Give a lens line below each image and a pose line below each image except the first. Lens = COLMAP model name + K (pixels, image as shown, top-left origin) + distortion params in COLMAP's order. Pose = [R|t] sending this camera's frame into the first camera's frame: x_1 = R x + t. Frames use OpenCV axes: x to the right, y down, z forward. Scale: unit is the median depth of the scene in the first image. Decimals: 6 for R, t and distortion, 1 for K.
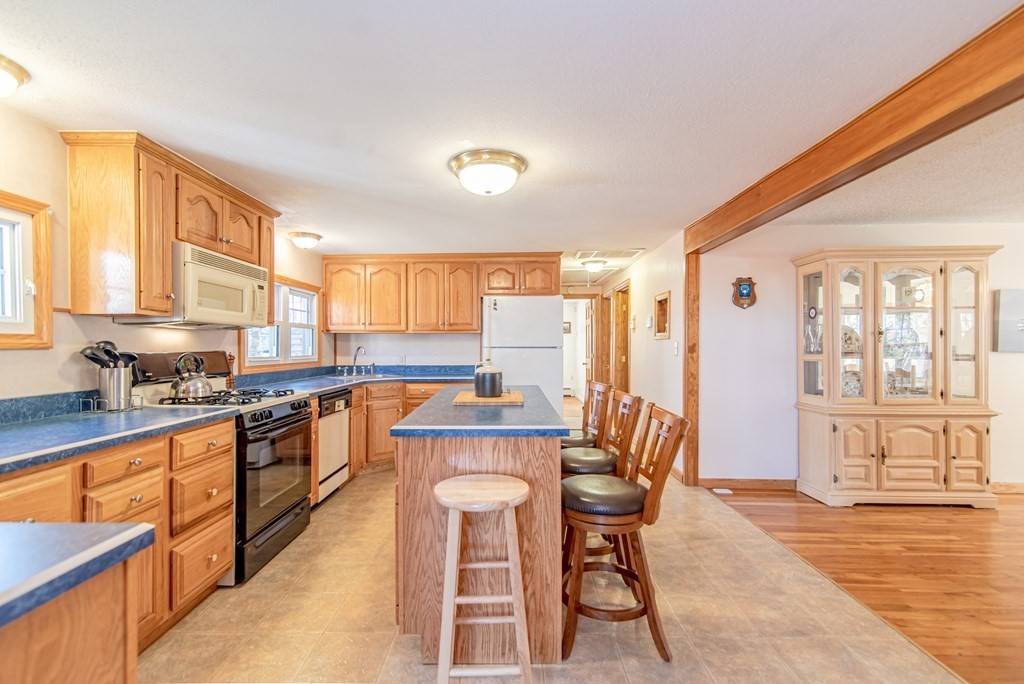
lens RADIAL K [[458.4, 0, 493.1], [0, 458.4, 348.2], [0, 0, 1]] dist [0.009397, -0.000365]
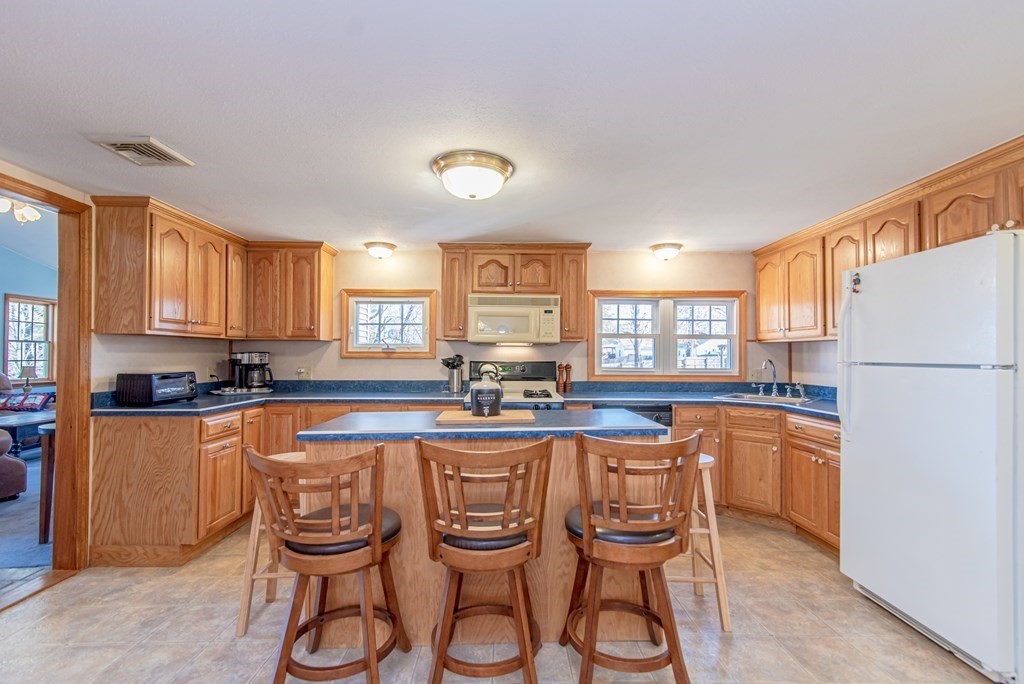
lens RADIAL K [[458.4, 0, 510.8], [0, 458.4, 350.9], [0, 0, 1]] dist [0.009397, -0.000365]
pose [[0.053983, -0.010131, -0.998490, 0.836898], [-0.007814, 0.999914, -0.010568, -0.010993], [0.998511, 0.008373, 0.053899, 0.921189]]
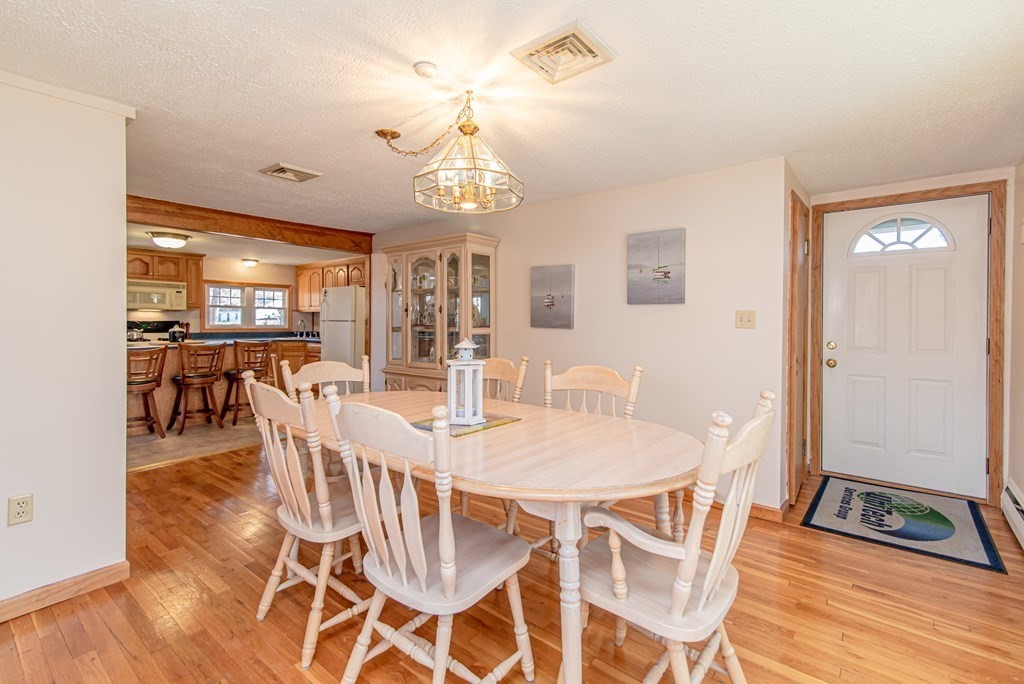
lens RADIAL K [[458.4, 0, 494.0], [0, 458.4, 324.0], [0, 0, 1]] dist [0.009397, -0.000365]
pose [[0.794790, 0.008085, -0.606831, 2.260052], [-0.009028, 0.999958, 0.001499, 0.004346], [0.606817, 0.004287, 0.794830, 0.182635]]
